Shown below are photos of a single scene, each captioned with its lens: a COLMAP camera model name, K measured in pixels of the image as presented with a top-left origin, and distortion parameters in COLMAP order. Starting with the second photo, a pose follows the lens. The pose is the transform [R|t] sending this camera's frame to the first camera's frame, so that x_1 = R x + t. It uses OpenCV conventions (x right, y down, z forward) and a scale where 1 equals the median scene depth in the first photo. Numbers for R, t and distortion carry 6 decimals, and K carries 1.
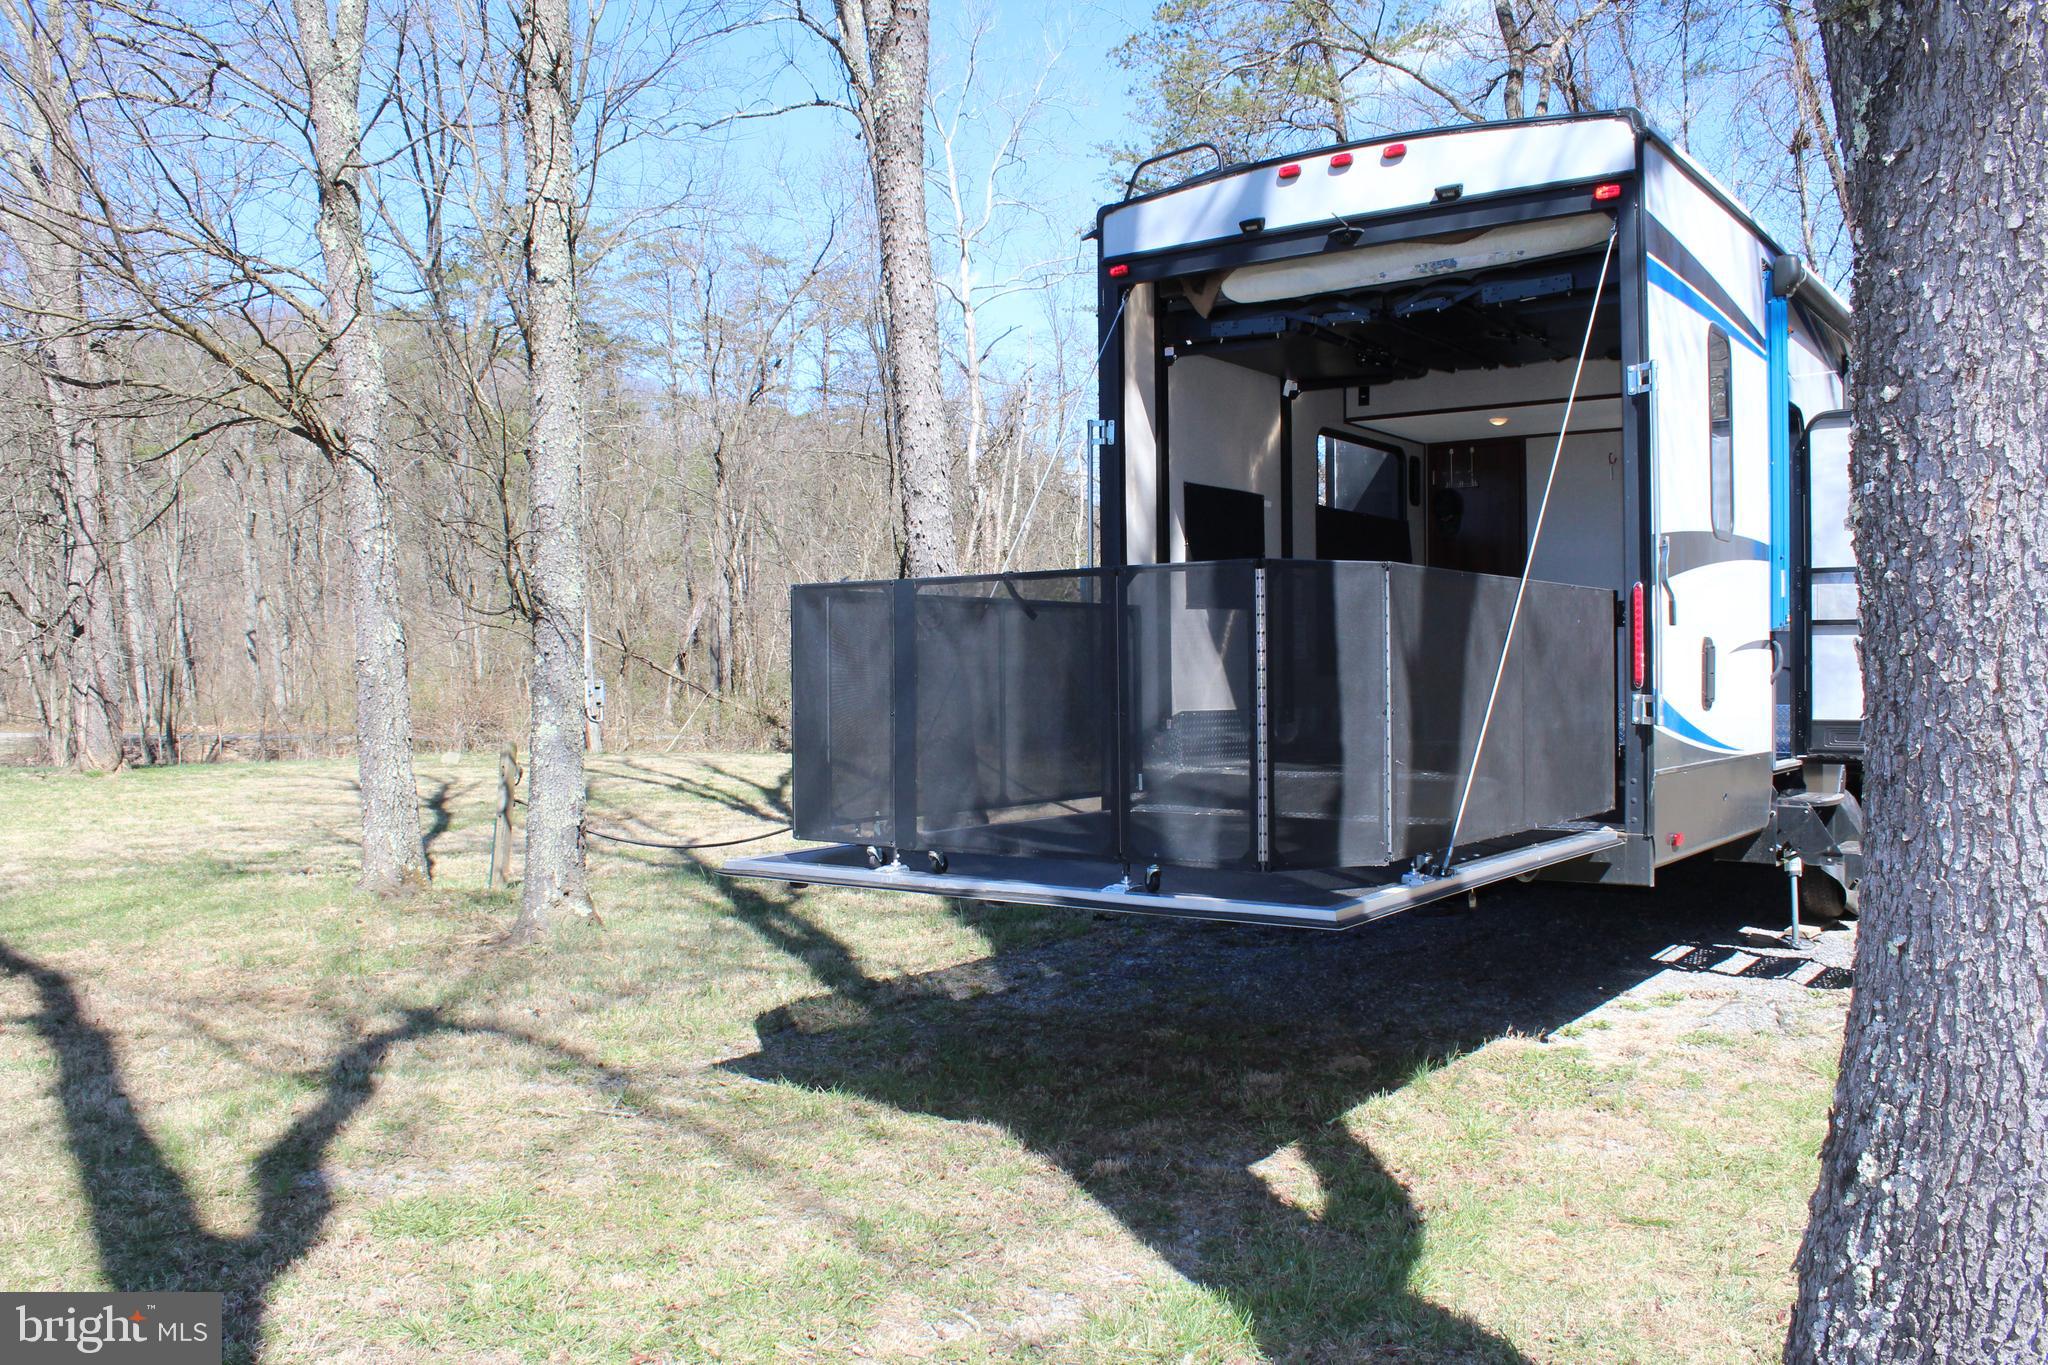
lens RADIAL K [[1725.3, 0, 1042.9], [0, 1725.3, 706.7], [0, 0, 1]] dist [-0.171020, 0.158209]
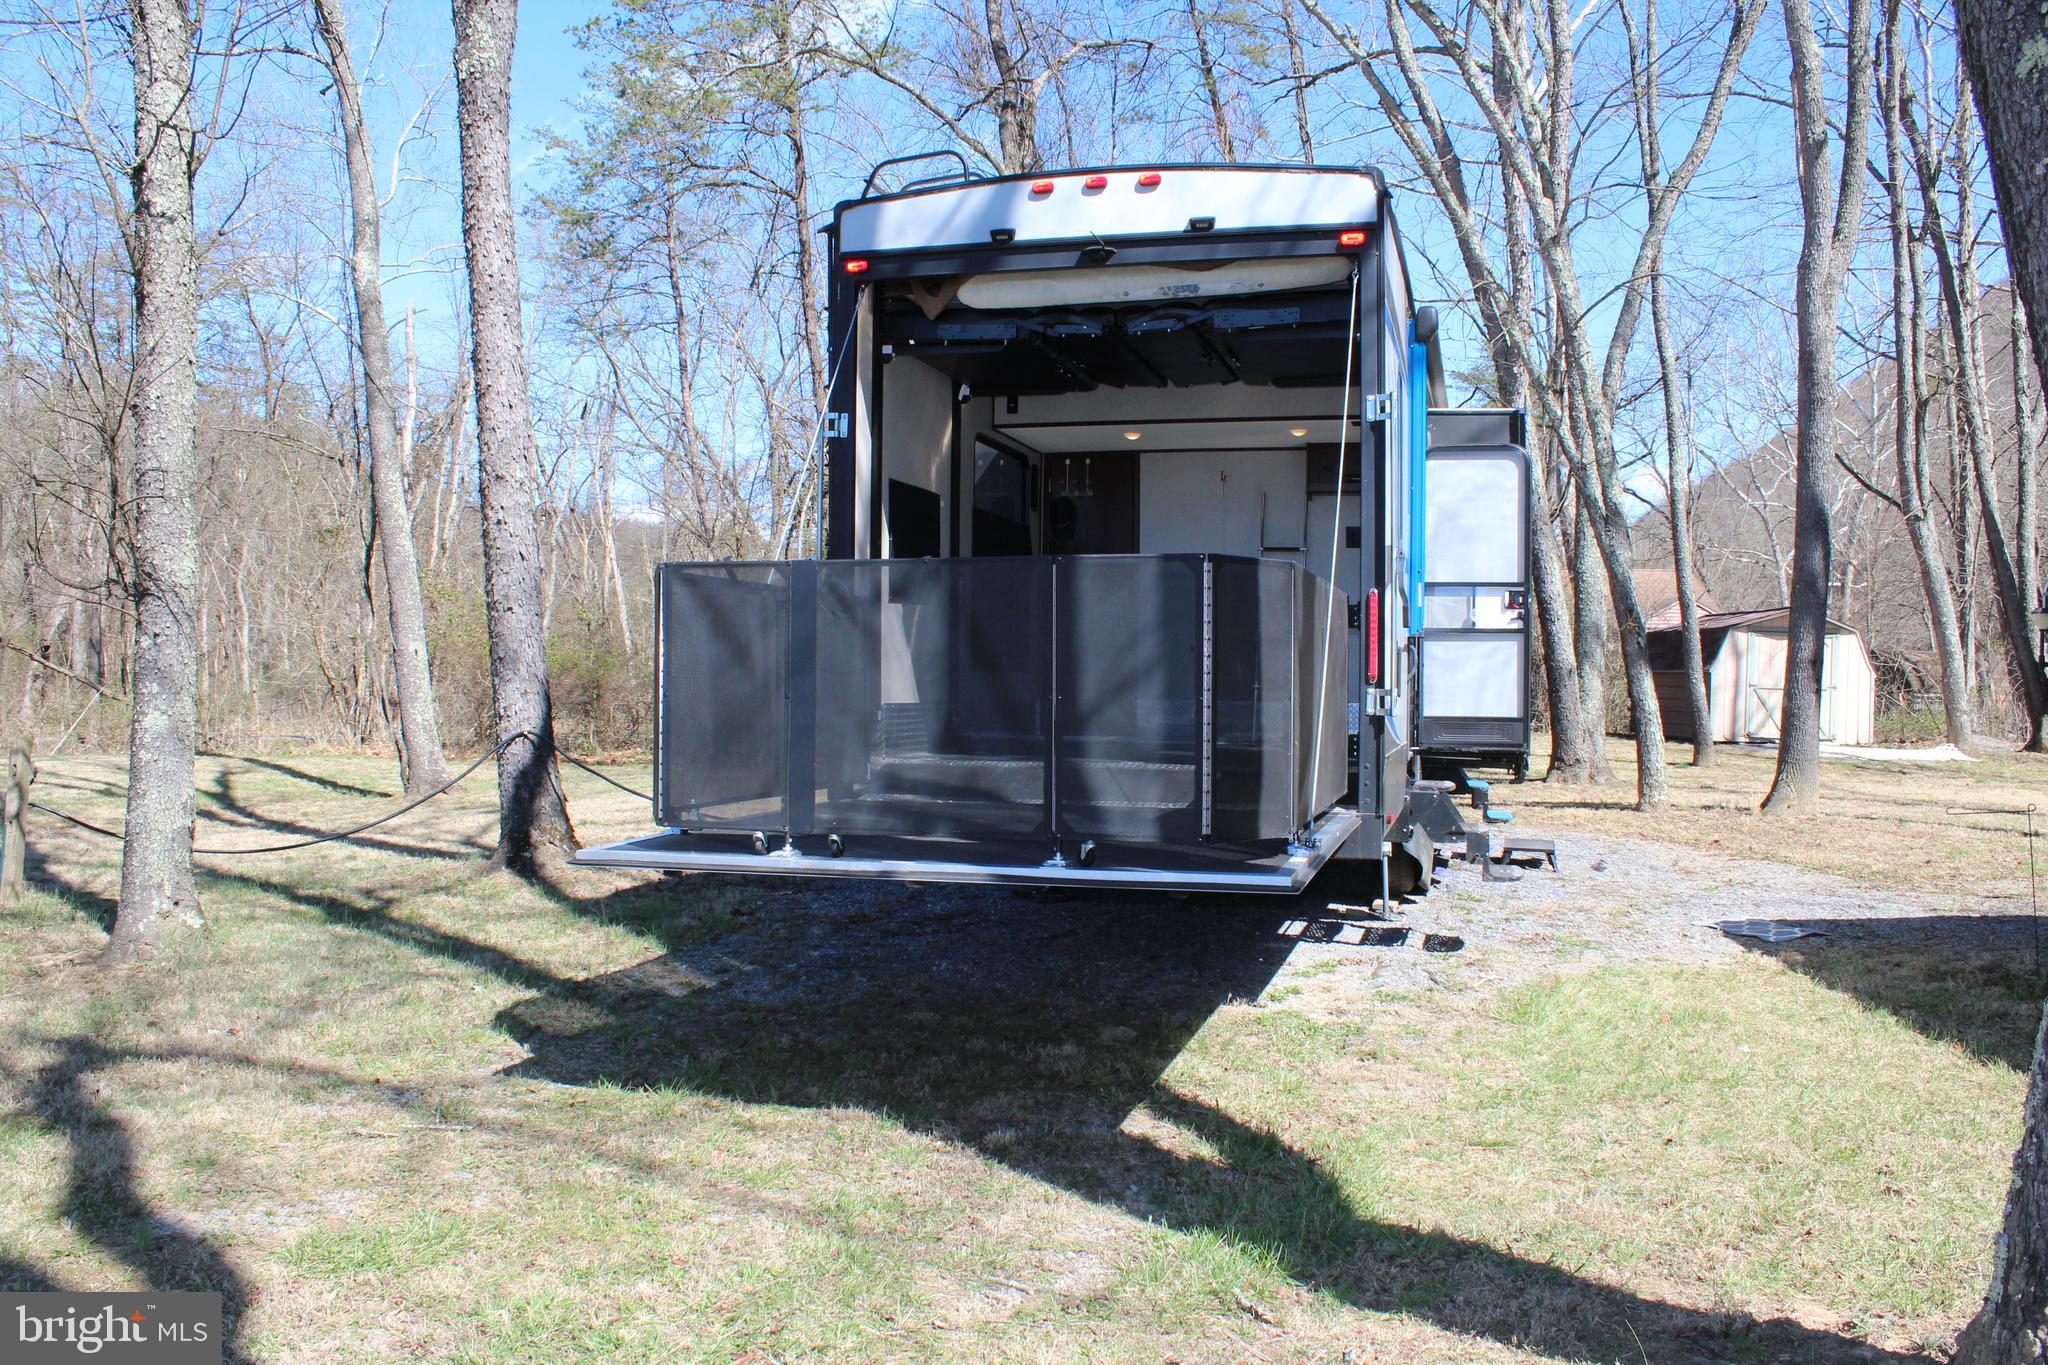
lens RADIAL K [[1725.3, 0, 1042.9], [0, 1725.3, 706.7], [0, 0, 1]] dist [-0.171020, 0.158209]
pose [[0.929309, 0.007797, 0.369222, -0.226640], [-0.006399, 0.999967, -0.005009, 0.009950], [-0.369249, 0.002292, 0.929328, 0.021590]]
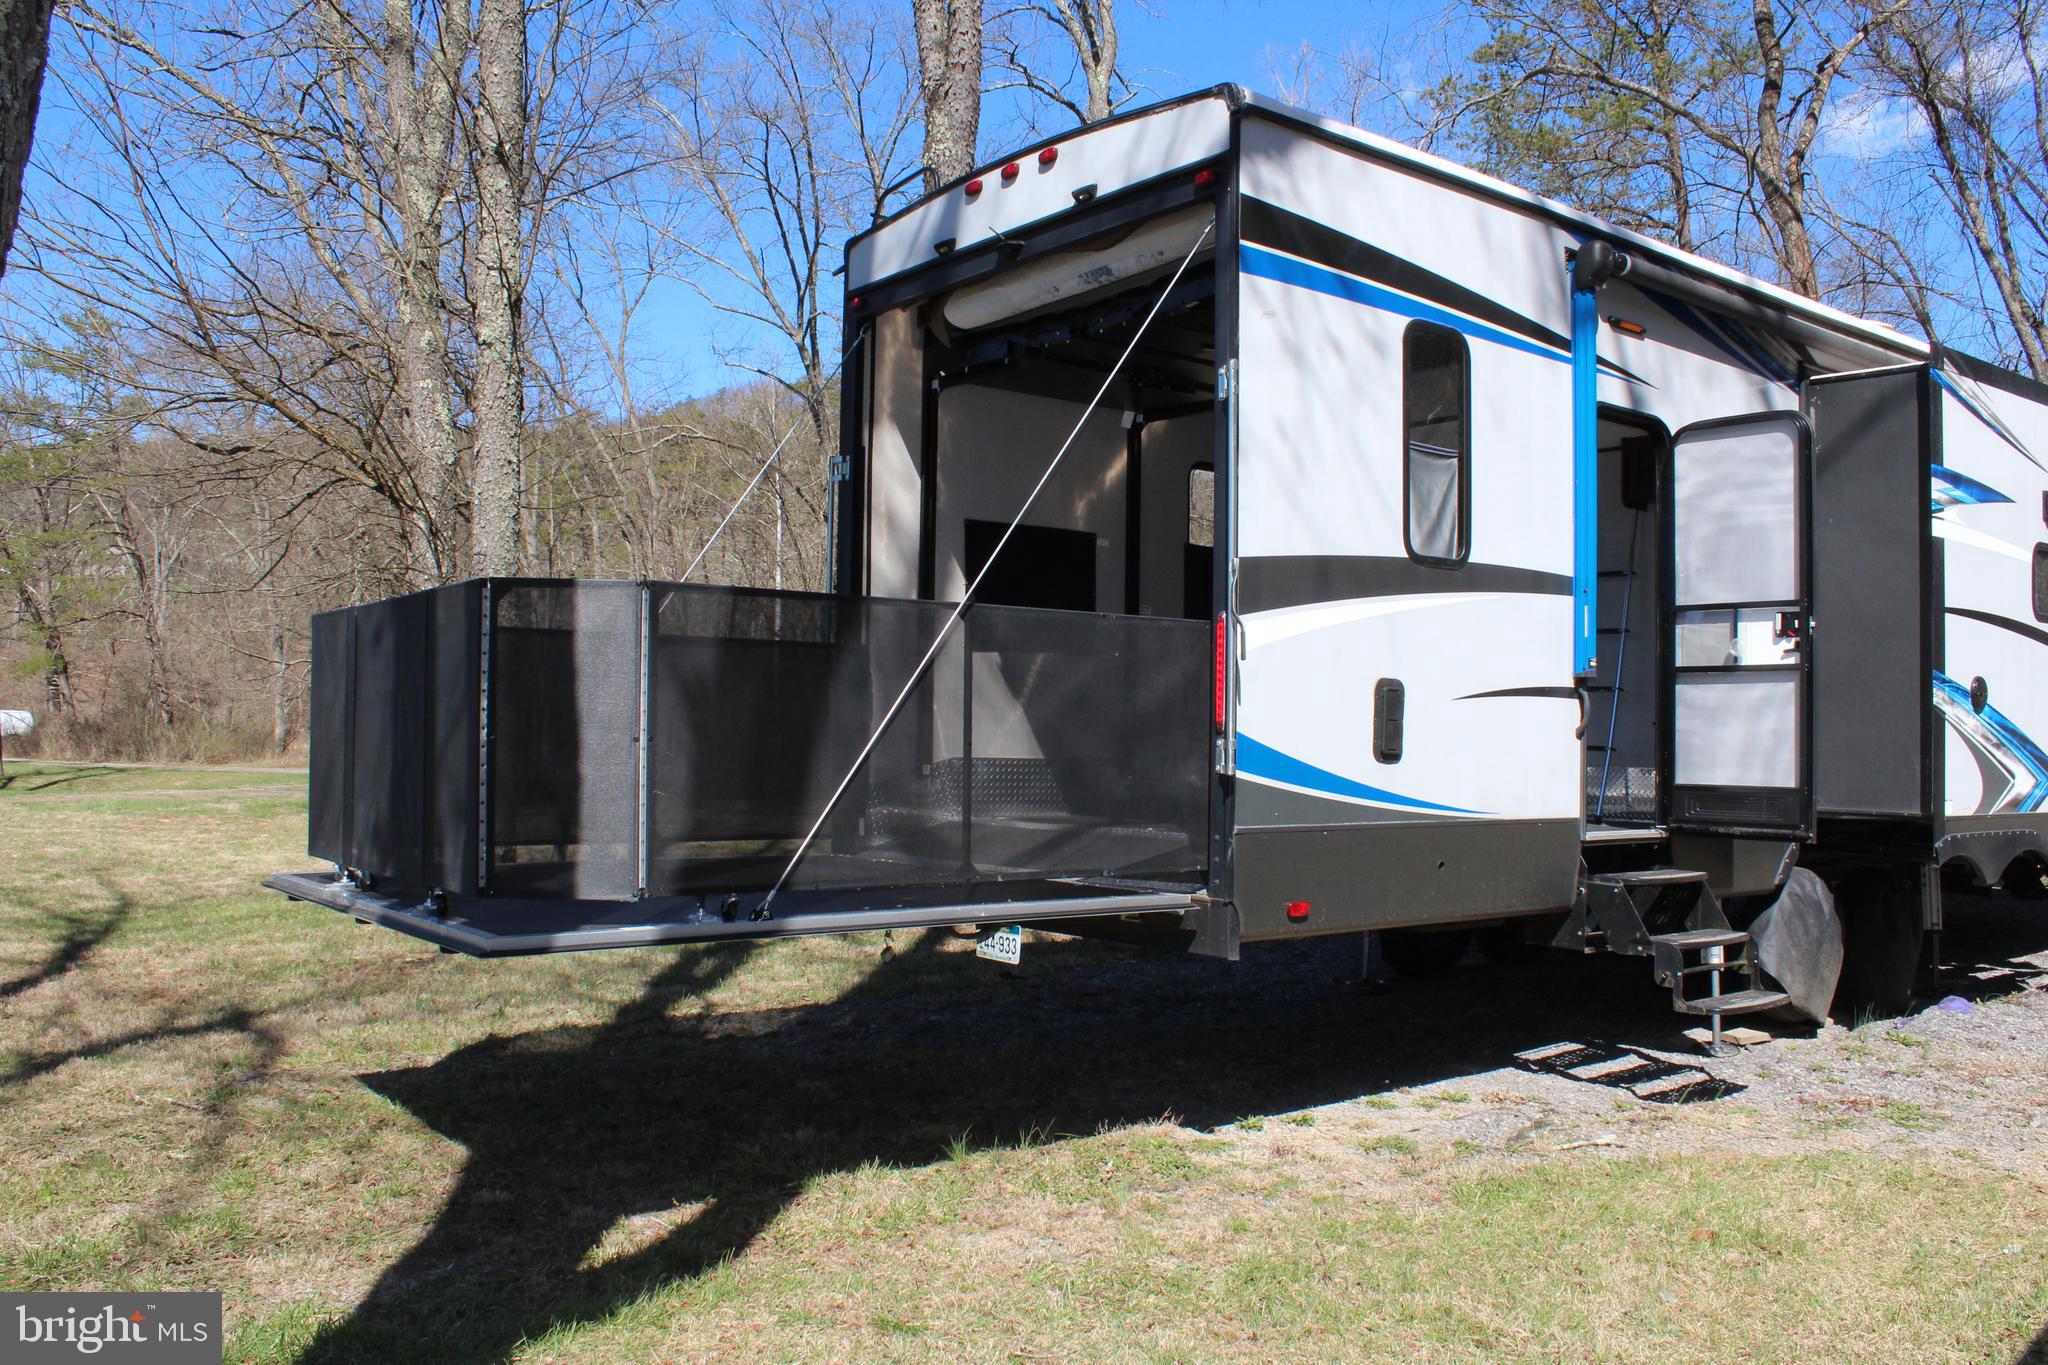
lens RADIAL K [[1725.3, 0, 1042.9], [0, 1725.3, 706.7], [0, 0, 1]] dist [-0.171020, 0.158209]
pose [[0.961366, 0.015171, -0.274856, 0.425036], [-0.025970, 0.999025, -0.035693, 0.008328], [0.274046, 0.041452, 0.960823, 0.098117]]
